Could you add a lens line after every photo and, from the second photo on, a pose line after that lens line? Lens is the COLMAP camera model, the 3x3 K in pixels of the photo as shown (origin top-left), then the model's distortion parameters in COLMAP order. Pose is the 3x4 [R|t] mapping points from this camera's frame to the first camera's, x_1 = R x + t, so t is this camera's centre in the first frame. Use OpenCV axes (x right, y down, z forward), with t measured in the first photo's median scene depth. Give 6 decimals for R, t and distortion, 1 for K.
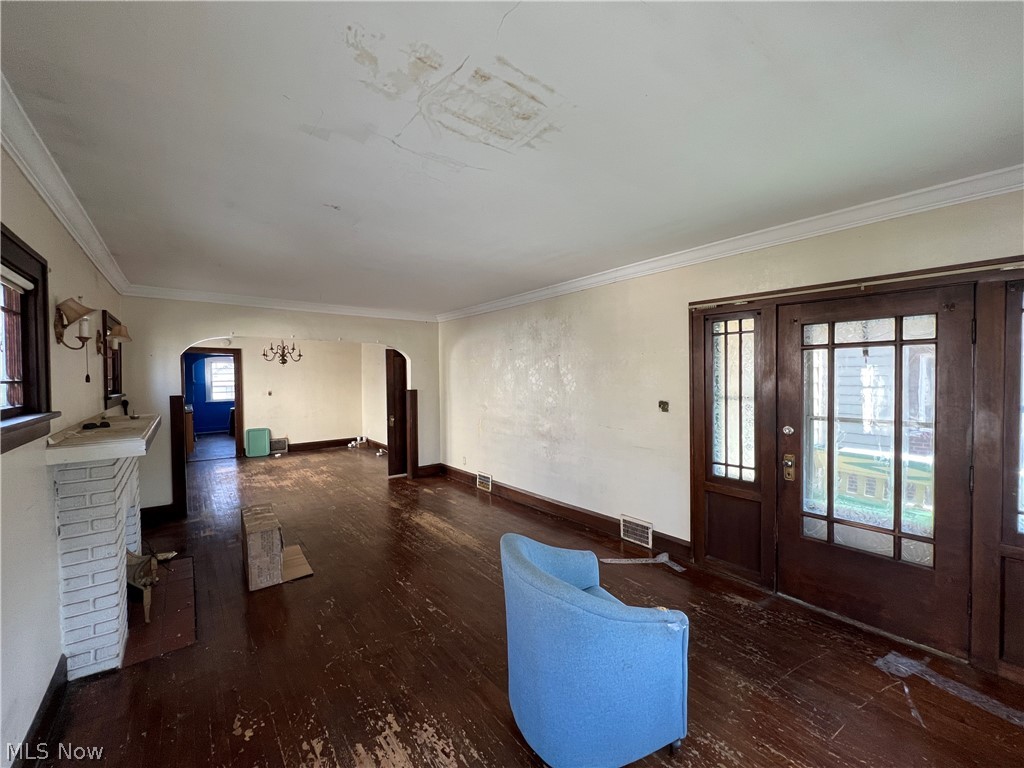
lens RADIAL K [[406.0, 0, 519.1], [0, 406.0, 381.4], [0, 0, 1]] dist [-0.001613, 0.000035]
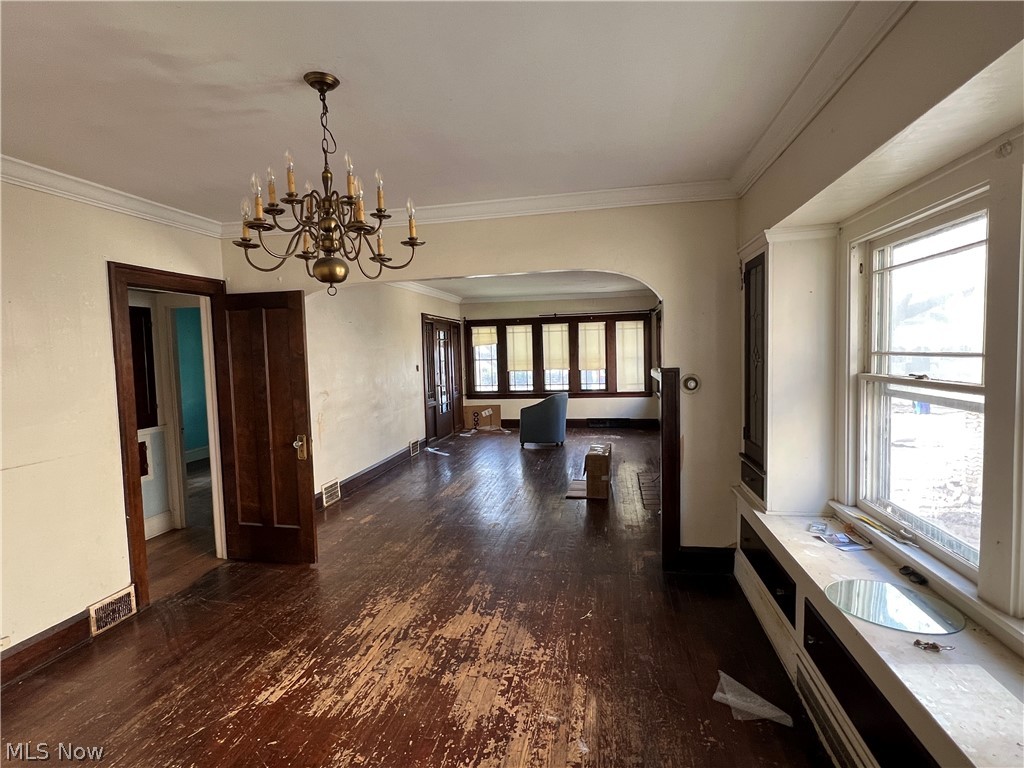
lens RADIAL K [[535.6, 0, 511.6], [0, 535.6, 385.6], [0, 0, 1]] dist [-0.003396, -0.000288]
pose [[-0.632996, 0.000822, 0.774155, -1.226839], [0.070454, 0.995911, 0.056550, 0.023807], [-0.770942, 0.090339, -0.630465, 1.570074]]
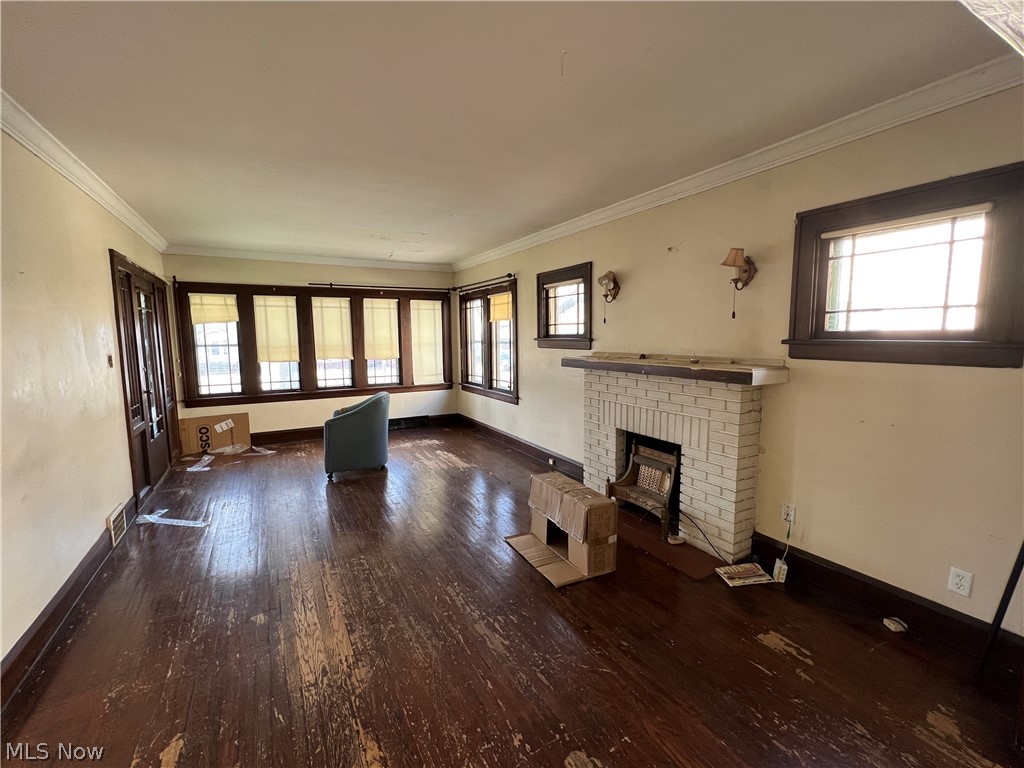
lens RADIAL K [[447.6, 0, 508.4], [0, 447.6, 382.5], [0, 0, 1]] dist [0.000552, 0.000041]
pose [[-0.978714, 0.019131, 0.204336, -0.482819], [0.045915, 0.990819, 0.127156, 0.016785], [-0.200028, 0.133832, -0.970607, 1.285079]]
